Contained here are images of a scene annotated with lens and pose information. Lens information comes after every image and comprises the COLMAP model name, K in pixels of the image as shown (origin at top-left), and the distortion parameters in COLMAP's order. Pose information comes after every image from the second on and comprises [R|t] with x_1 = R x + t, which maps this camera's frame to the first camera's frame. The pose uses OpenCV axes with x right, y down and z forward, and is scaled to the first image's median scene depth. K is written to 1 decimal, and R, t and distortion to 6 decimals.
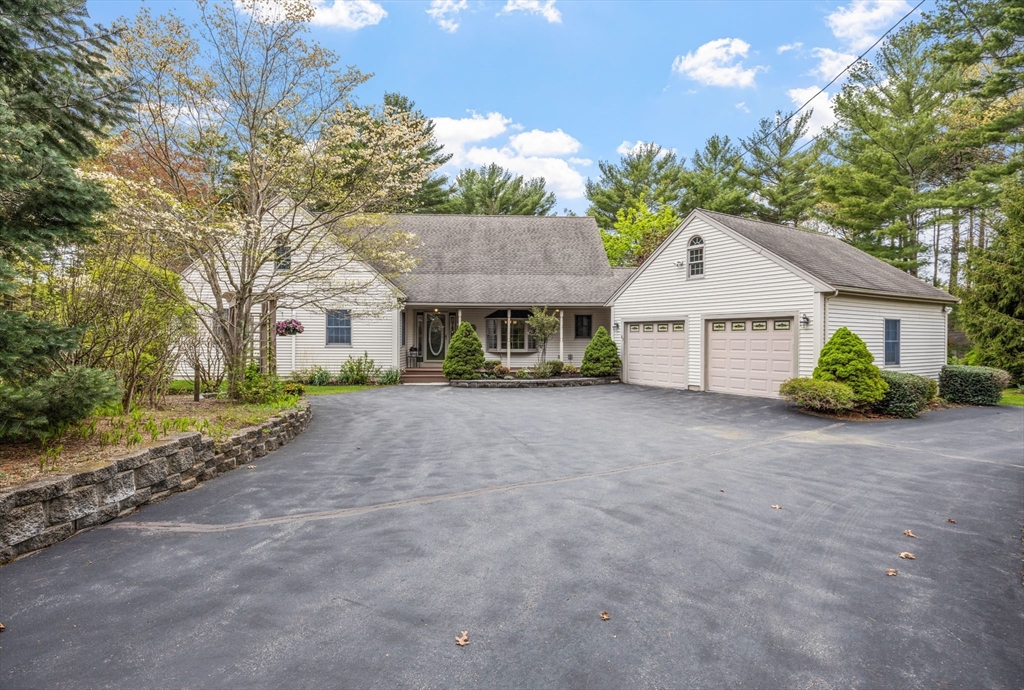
lens RADIAL K [[524.7, 0, 515.8], [0, 524.7, 343.8], [0, 0, 1]] dist [-0.002467, -0.001377]
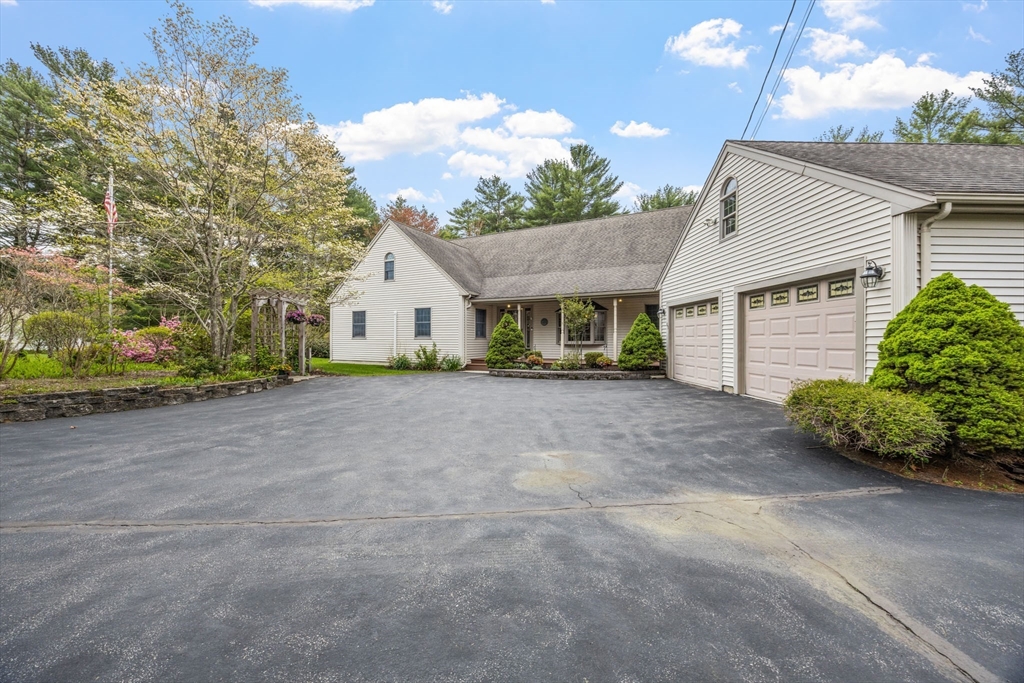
lens RADIAL K [[388.5, 0, 515.6], [0, 388.5, 337.9], [0, 0, 1]] dist [0.000183, 0.000201]
pose [[0.864504, -0.007650, -0.502568, 0.304777], [-0.001485, 0.999841, -0.017775, 0.019985], [0.502624, 0.016113, 0.864355, 0.335303]]
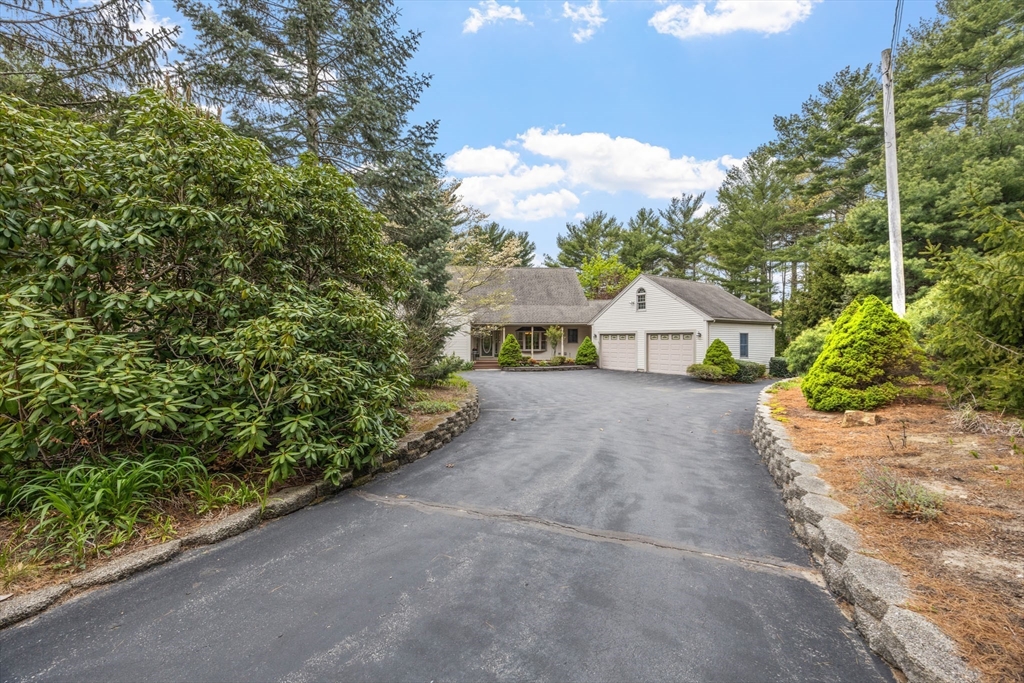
lens RADIAL K [[388.5, 0, 511.5], [0, 388.5, 342.1], [0, 0, 1]] dist [0.000183, 0.000201]
pose [[0.998797, -0.005070, 0.048768, -0.154439], [0.005200, 0.999983, -0.002544, -0.011754], [-0.048754, 0.002794, 0.998807, -0.293536]]
